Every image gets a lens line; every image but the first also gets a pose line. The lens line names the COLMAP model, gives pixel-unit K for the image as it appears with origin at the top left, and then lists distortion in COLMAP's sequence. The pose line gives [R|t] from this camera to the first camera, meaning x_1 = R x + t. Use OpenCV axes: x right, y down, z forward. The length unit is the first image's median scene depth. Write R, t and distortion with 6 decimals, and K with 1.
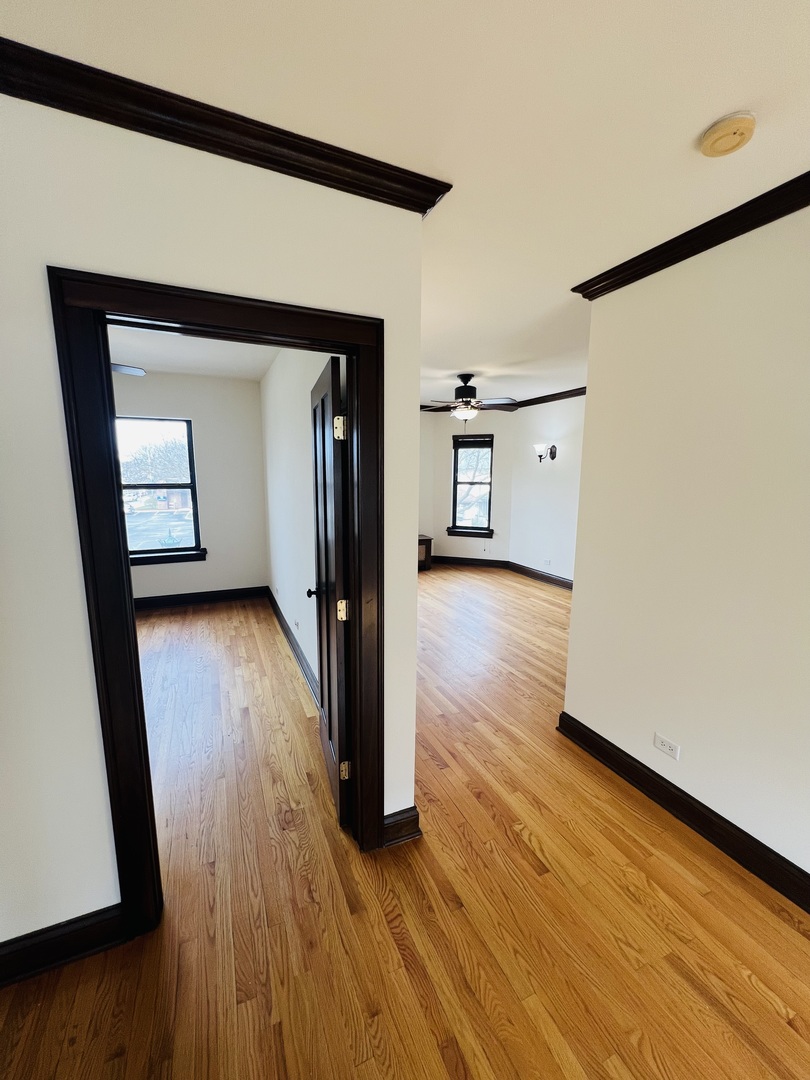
lens RADIAL K [[432.8, 0, 400.8], [0, 432.8, 543.0], [0, 0, 1]] dist [-0.003005, 0.000227]
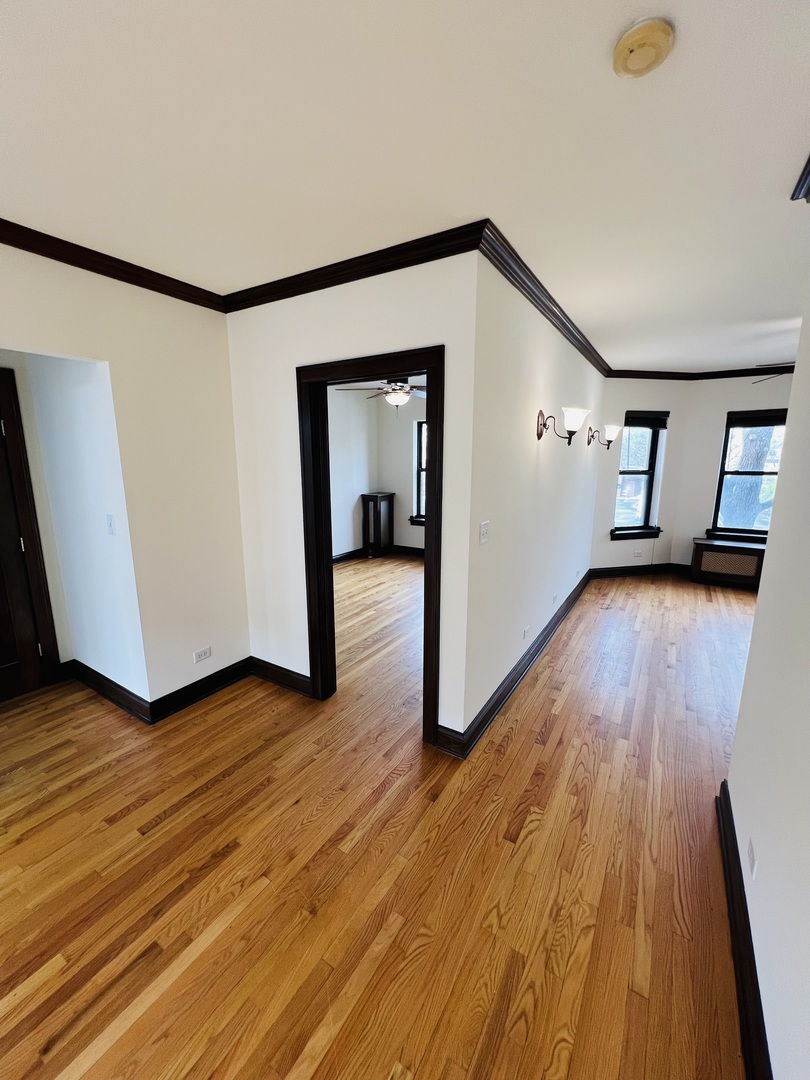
lens RADIAL K [[432.8, 0, 400.8], [0, 432.8, 543.0], [0, 0, 1]] dist [-0.003005, 0.000227]
pose [[0.556022, 0.151742, -0.817199, 0.626876], [-0.128168, 0.987087, 0.096083, -0.015023], [0.821227, 0.051314, 0.568290, 0.095093]]
